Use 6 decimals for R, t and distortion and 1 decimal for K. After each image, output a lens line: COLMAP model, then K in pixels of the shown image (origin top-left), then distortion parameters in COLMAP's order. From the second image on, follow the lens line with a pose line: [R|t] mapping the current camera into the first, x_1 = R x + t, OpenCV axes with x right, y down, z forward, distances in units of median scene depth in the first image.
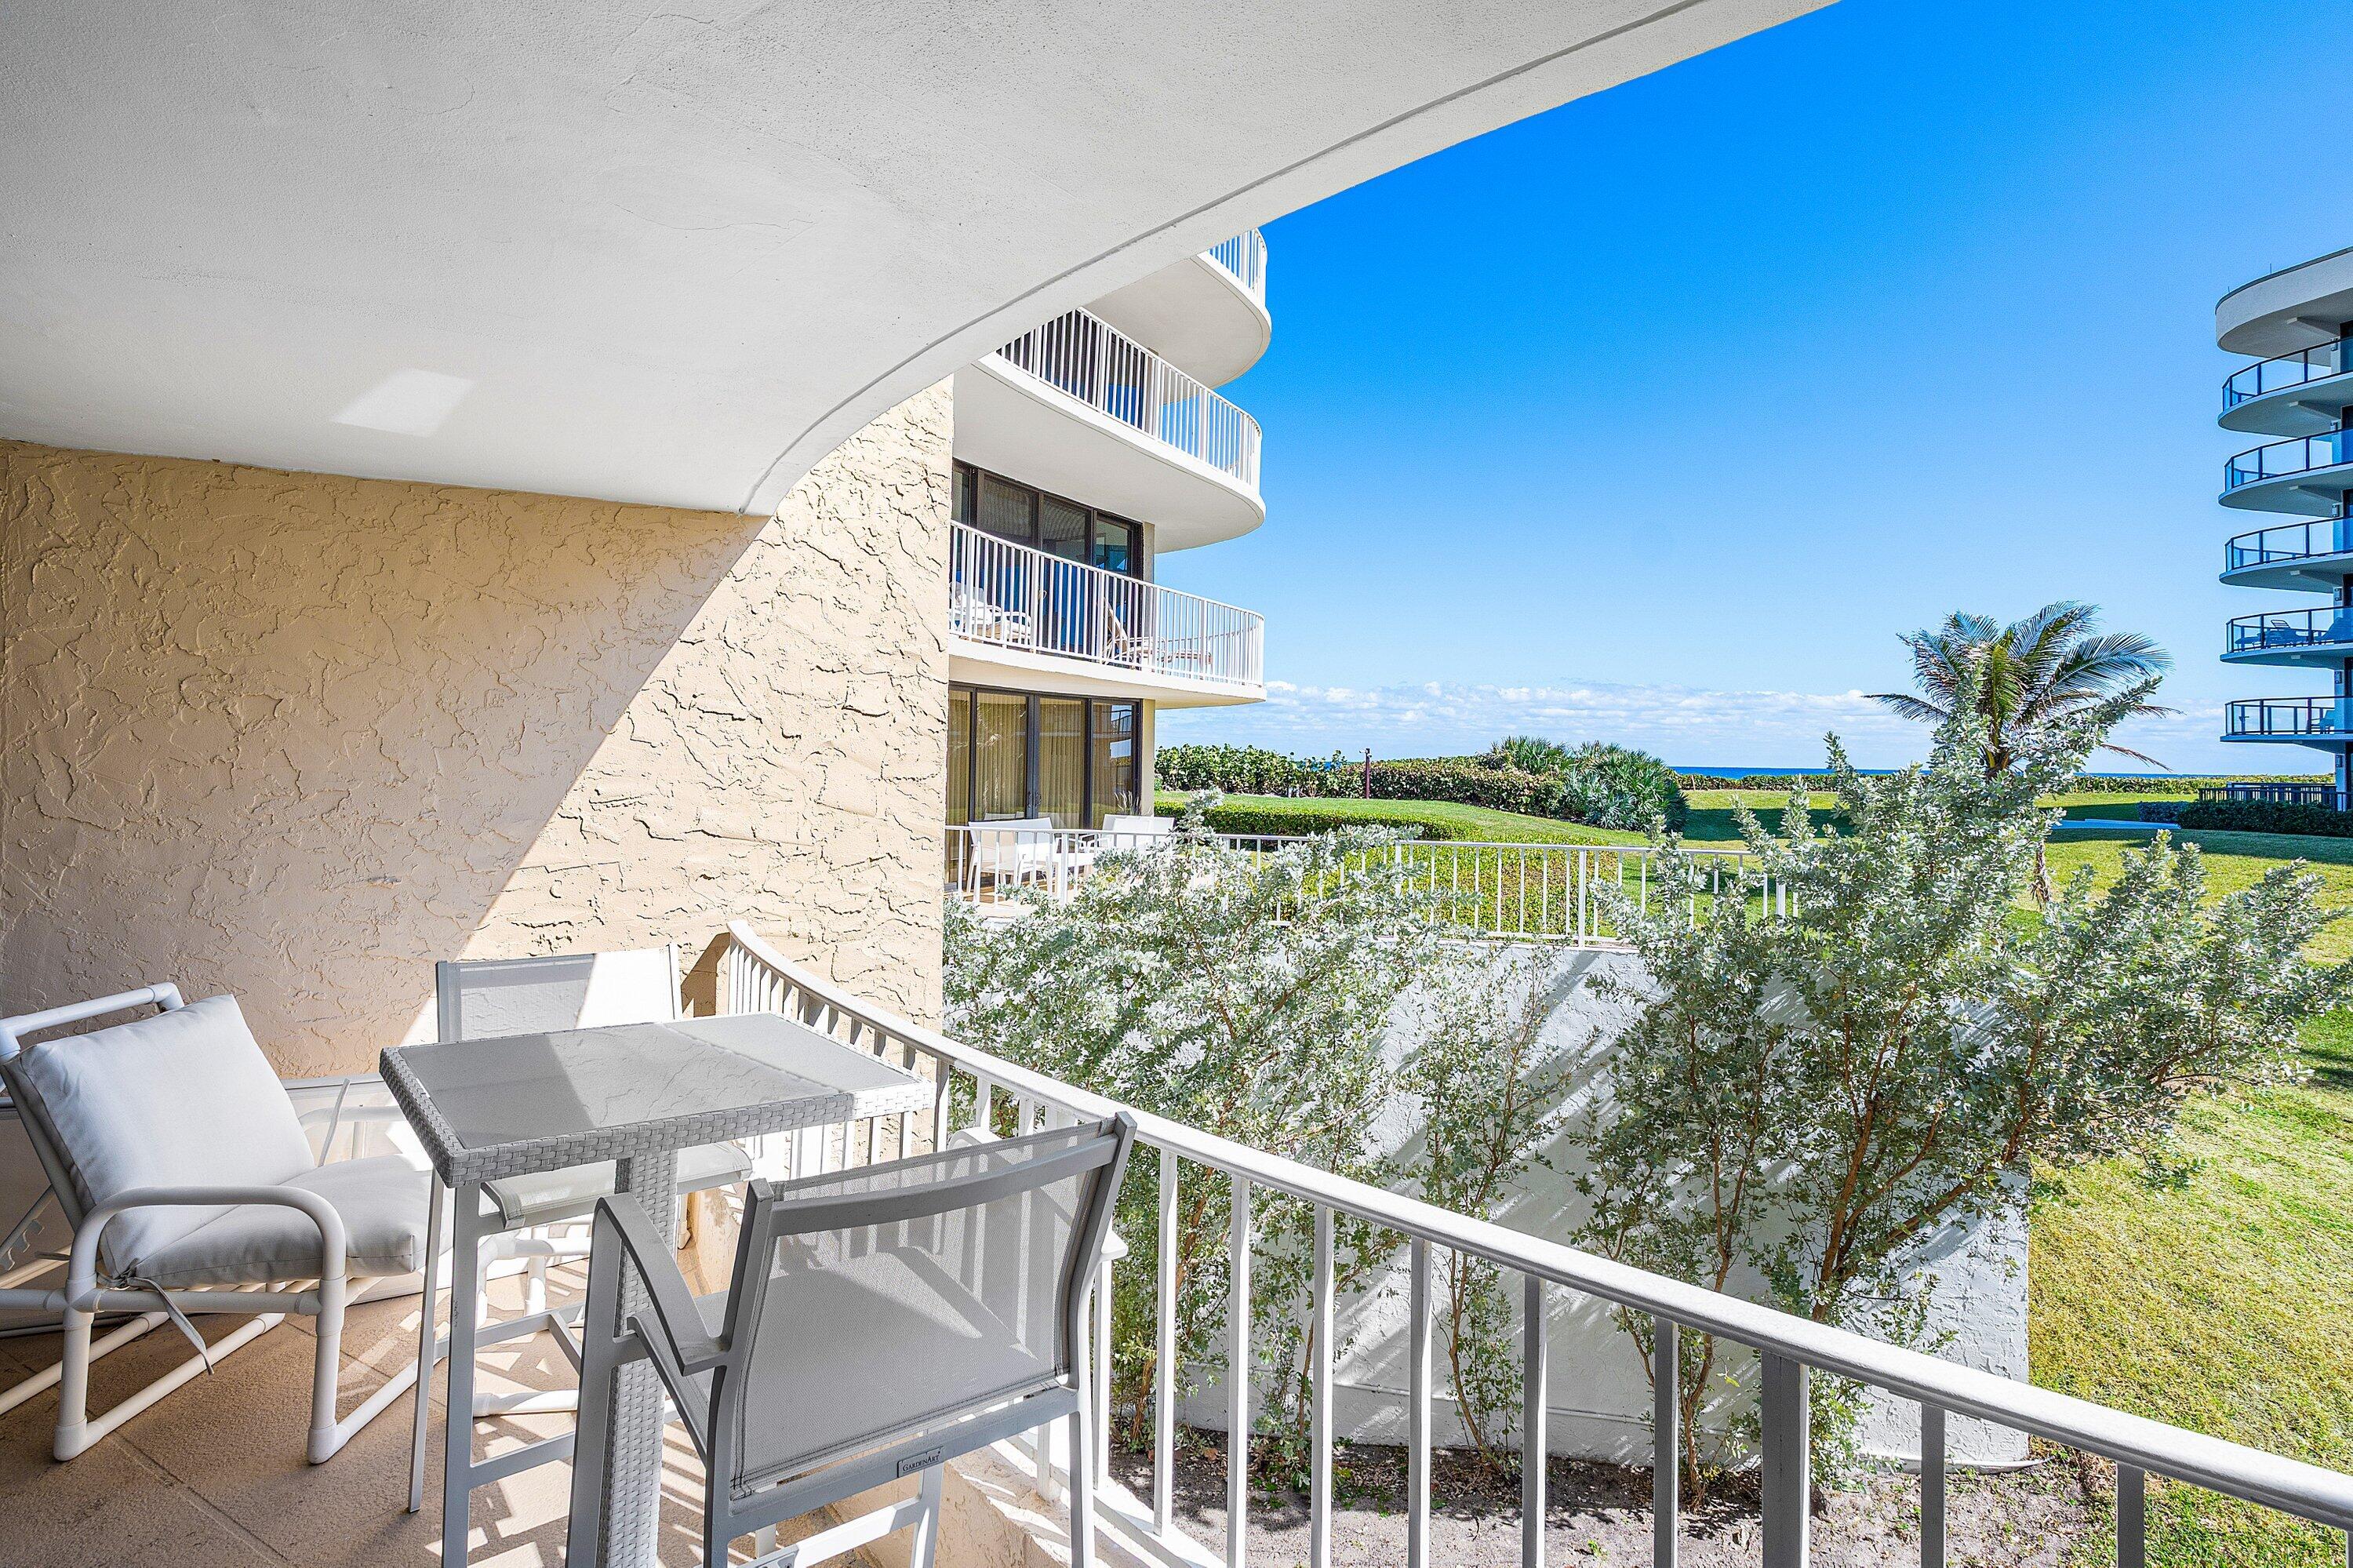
lens RADIAL K [[1151.7, 0, 1186.7], [0, 1151.7, 730.3], [0, 0, 1]] dist [0.000113, 0.000243]
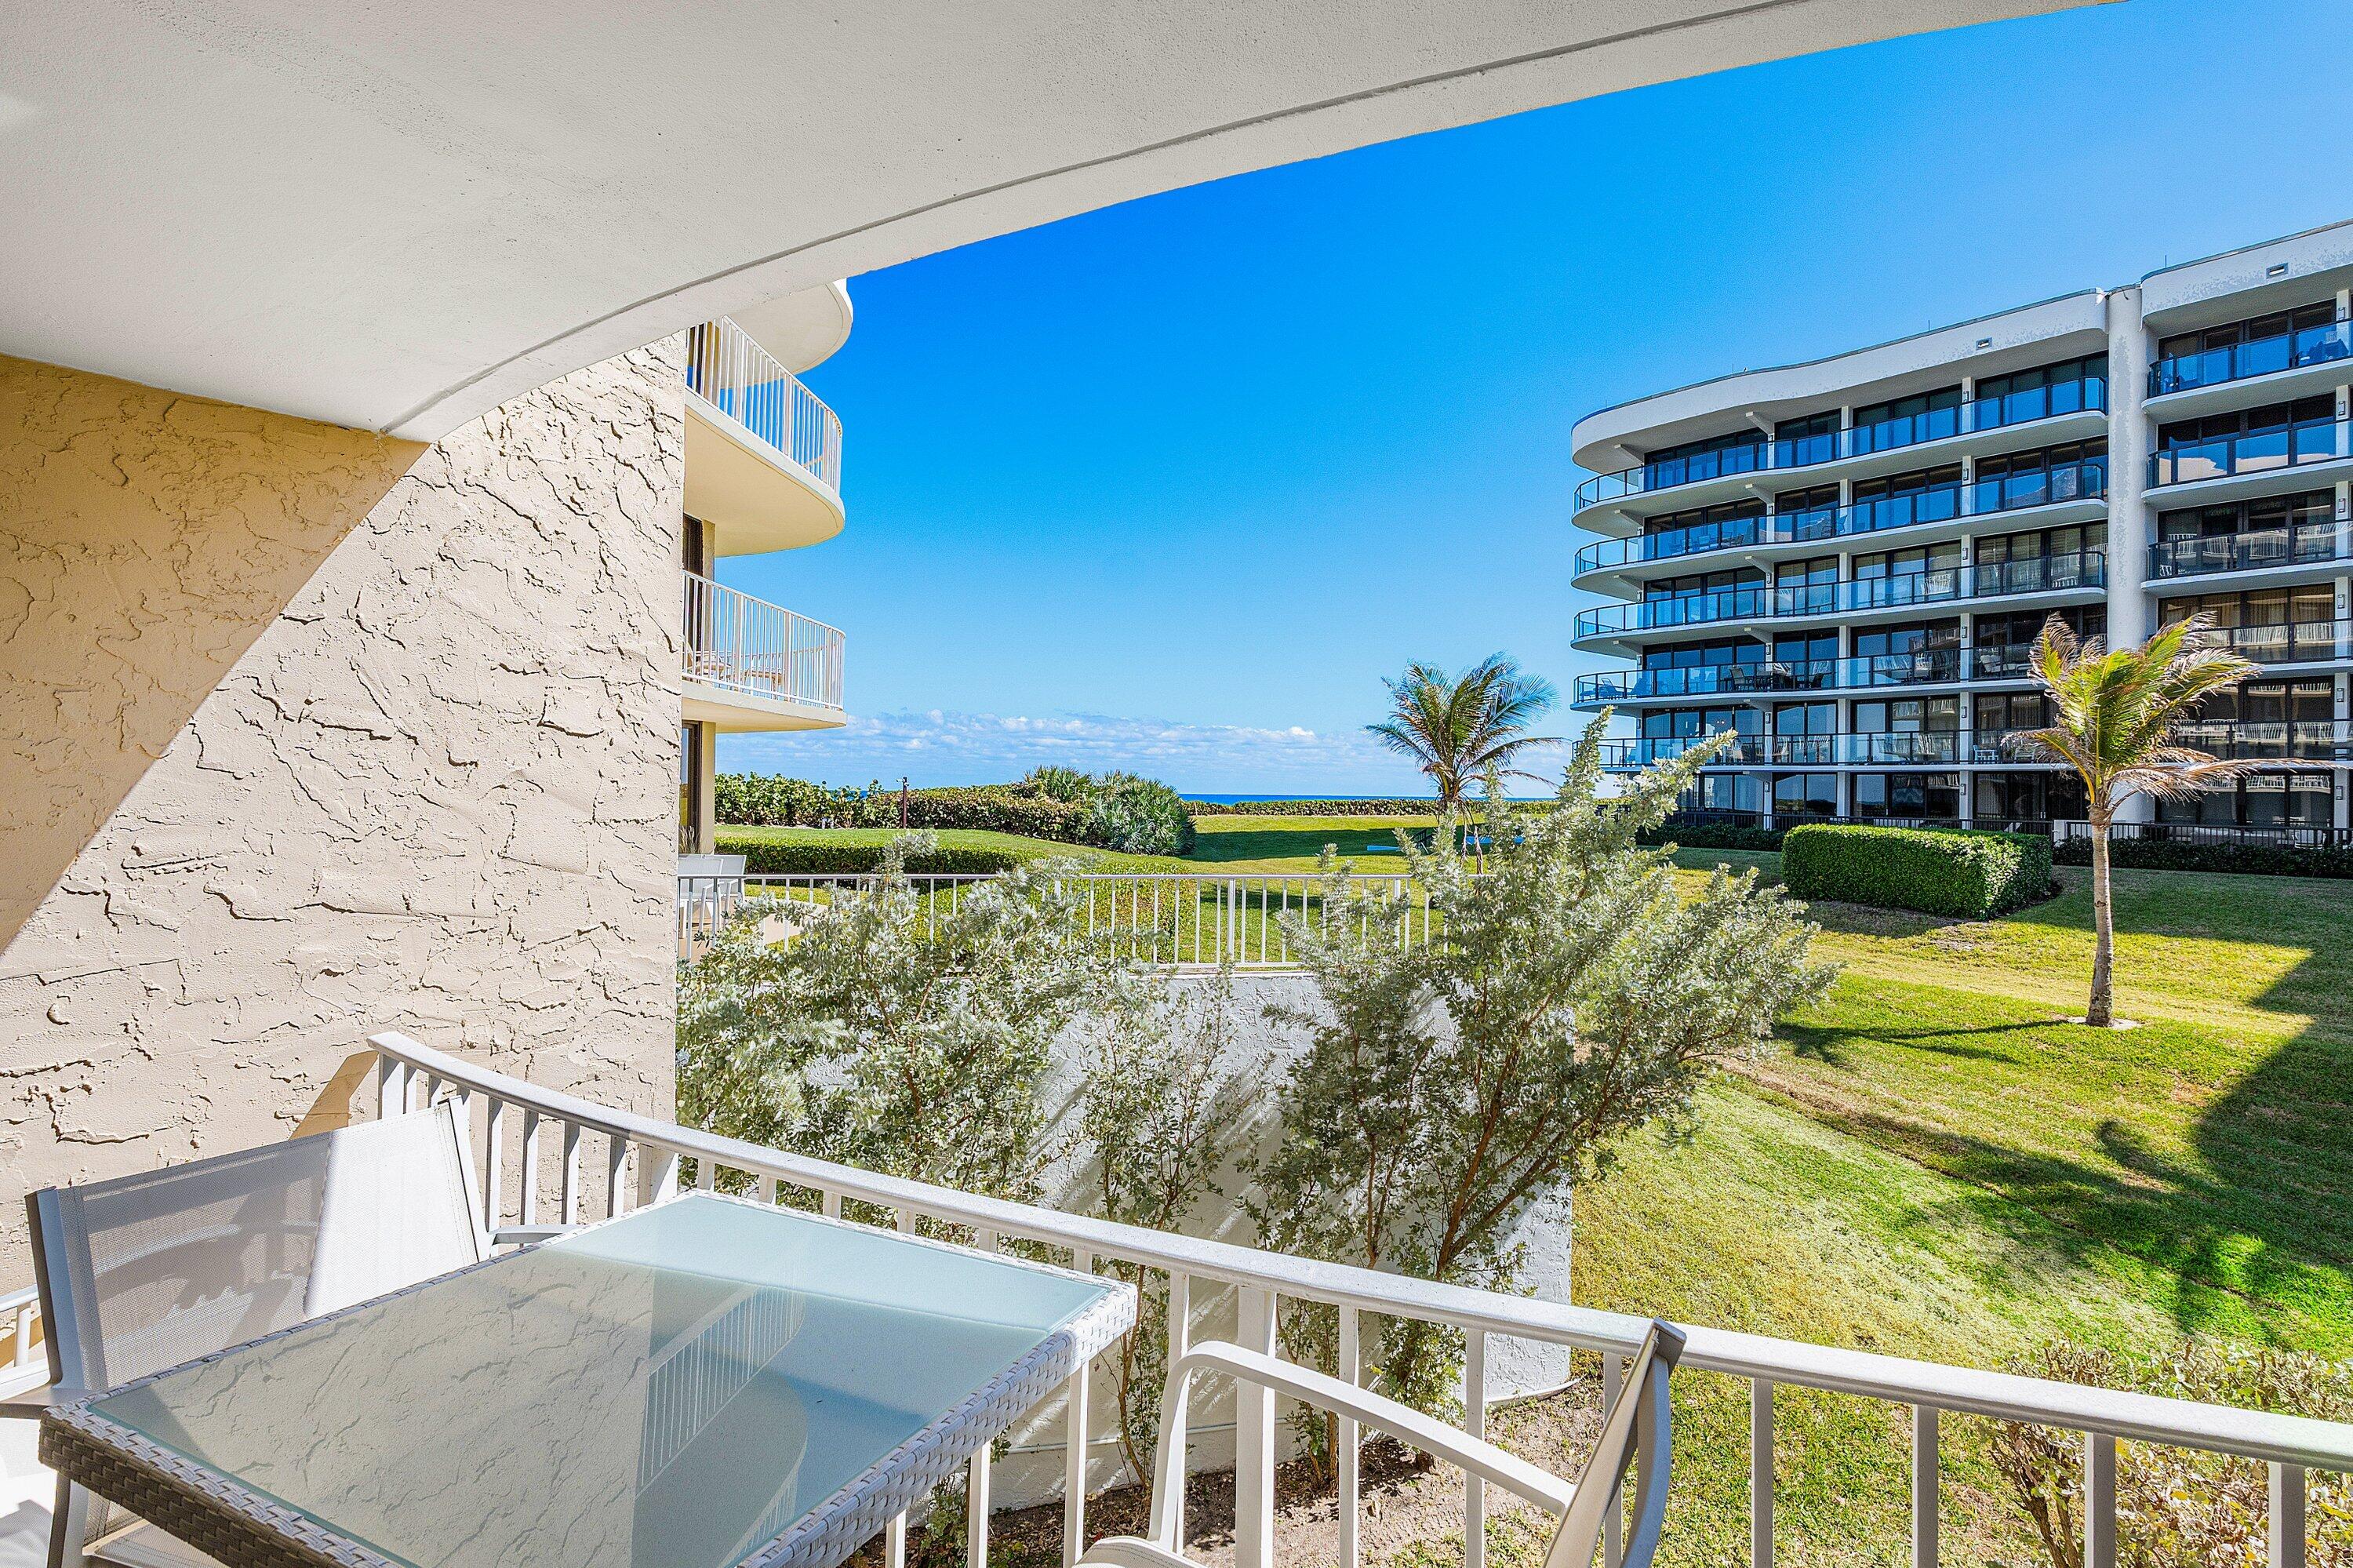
lens RADIAL K [[1151.7, 0, 1179.2], [0, 1151.7, 783.3], [0, 0, 1]] dist [0.000113, 0.000243]
pose [[0.917251, -0.000913, 0.398309, -0.111606], [-0.007521, 0.999779, 0.019611, 0.000146], [-0.398239, -0.020984, 0.917042, 0.092129]]
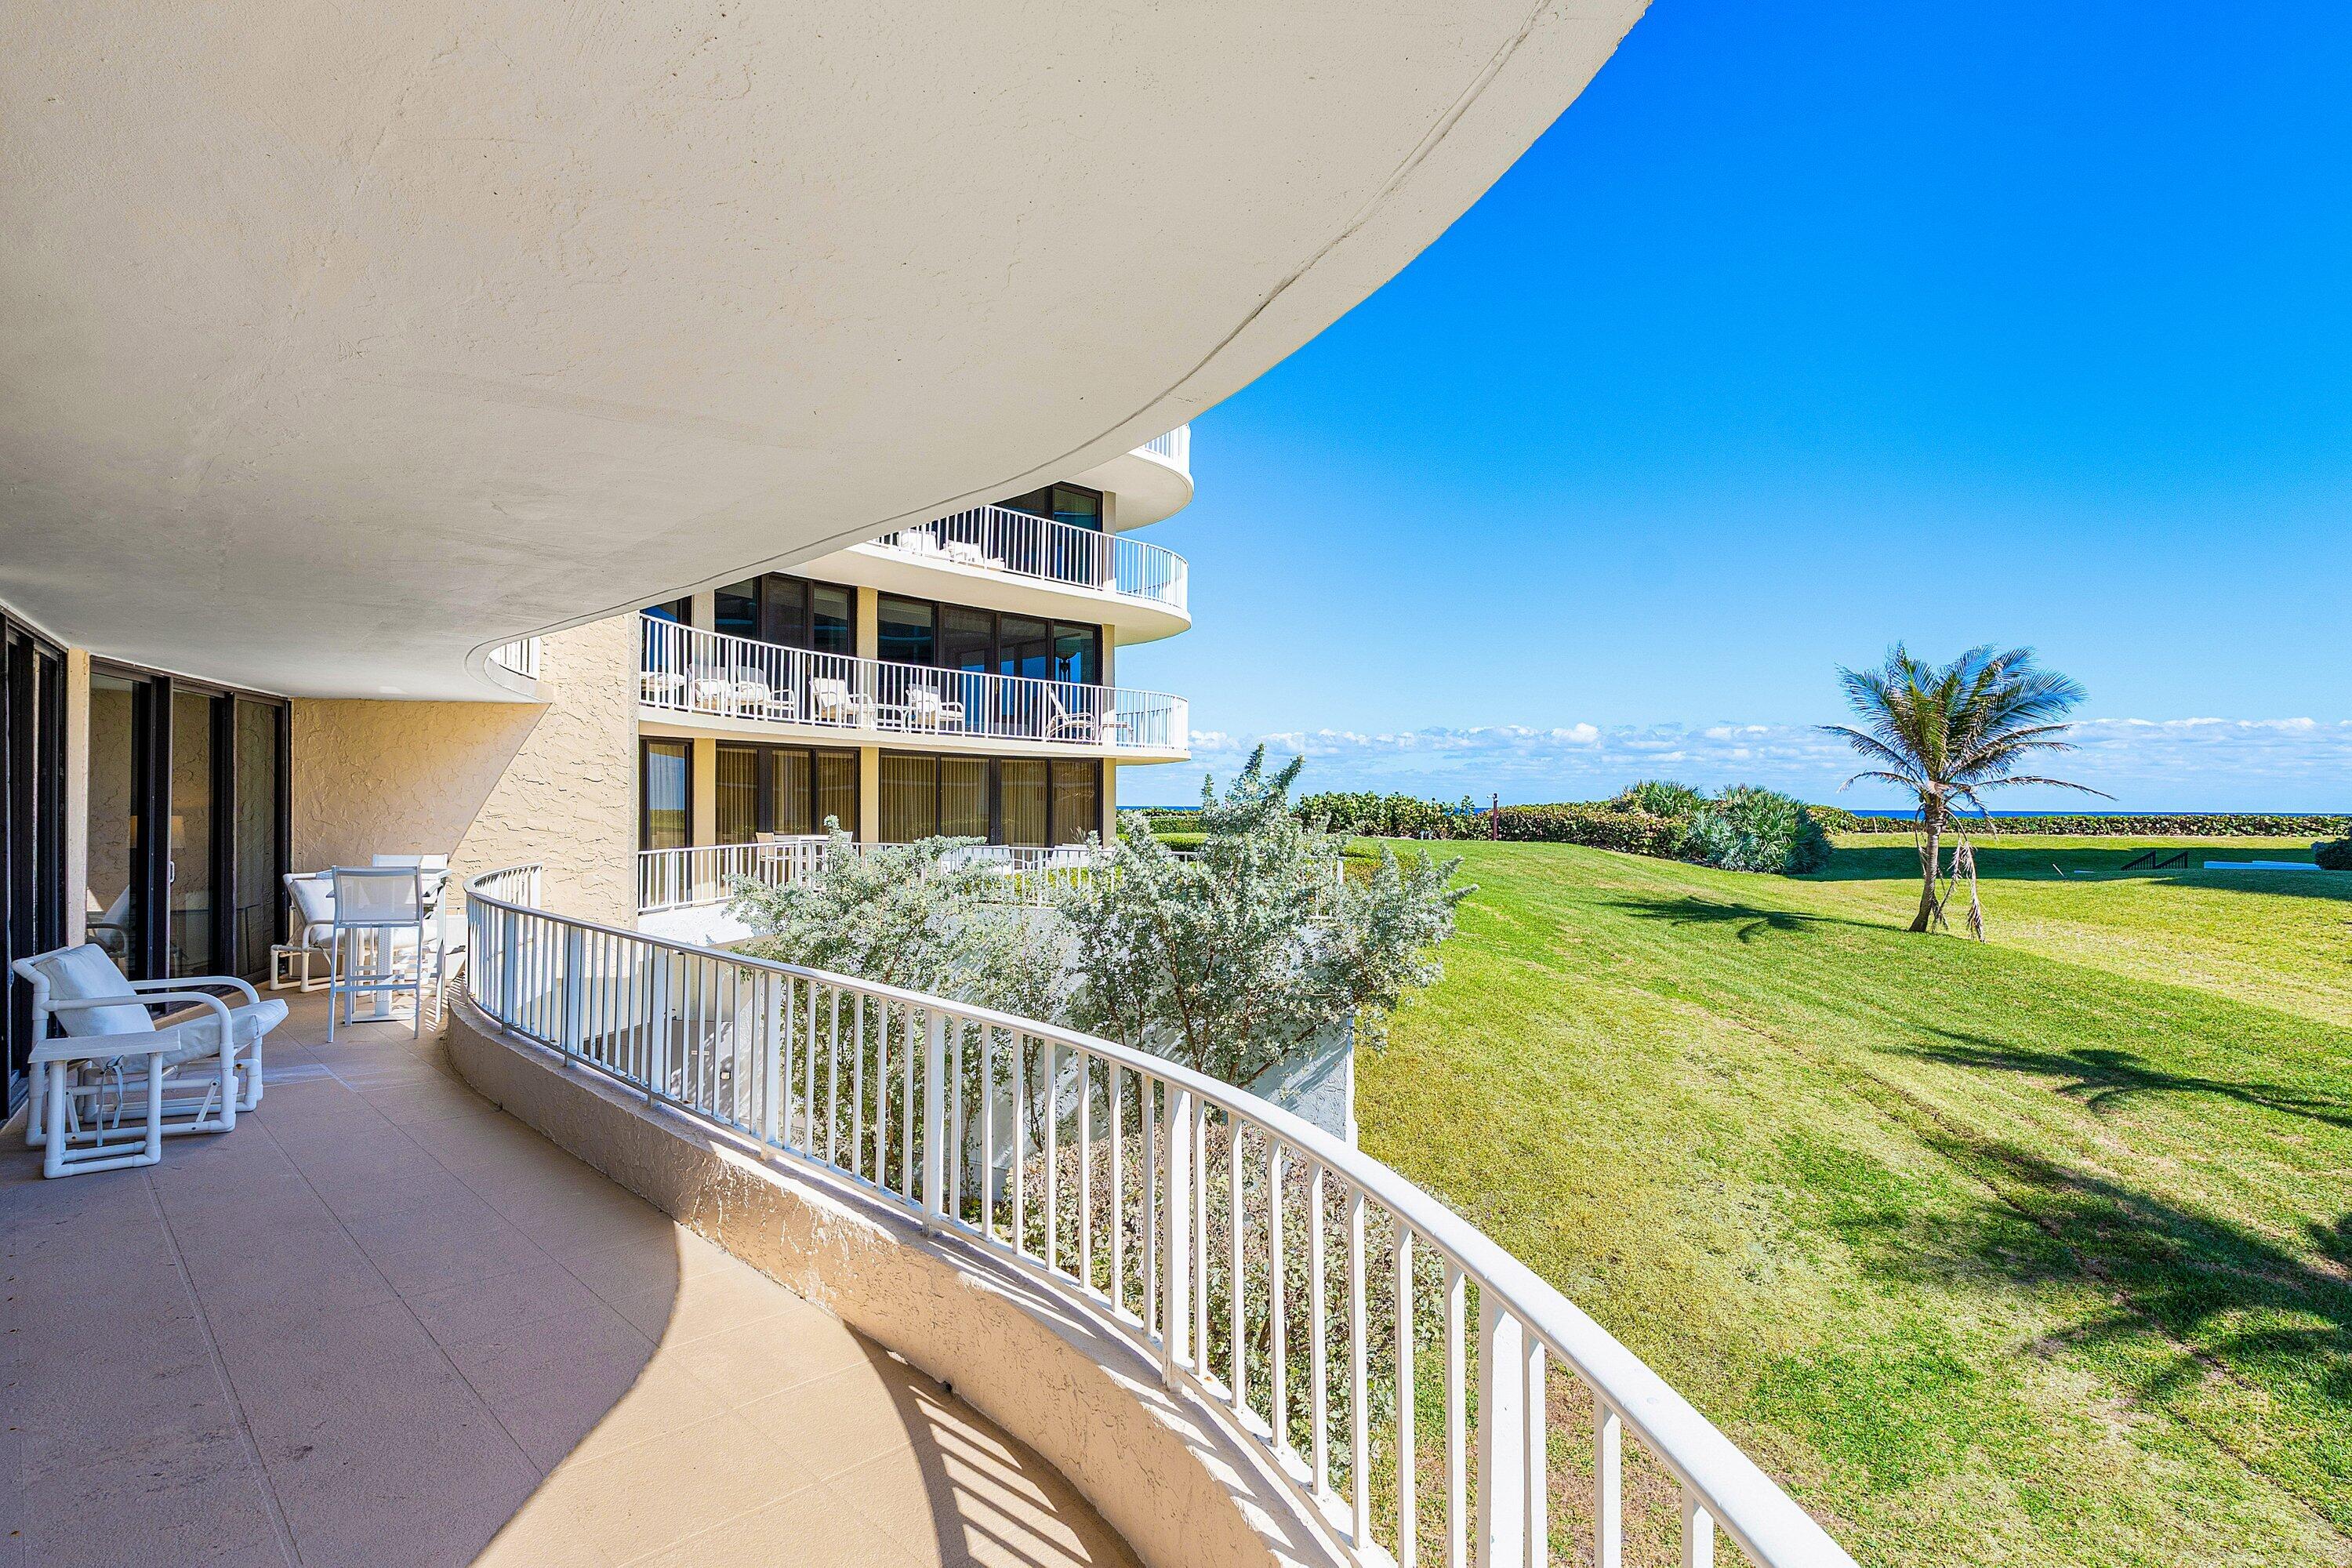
lens RADIAL K [[1131.1, 0, 1170.4], [0, 1131.1, 805.0], [0, 0, 1]] dist [0.000651, 0.000808]
pose [[0.967385, -0.007377, -0.253204, 0.787952], [0.013119, 0.999693, 0.021000, 0.001270], [0.252971, -0.023637, 0.967185, -0.531146]]
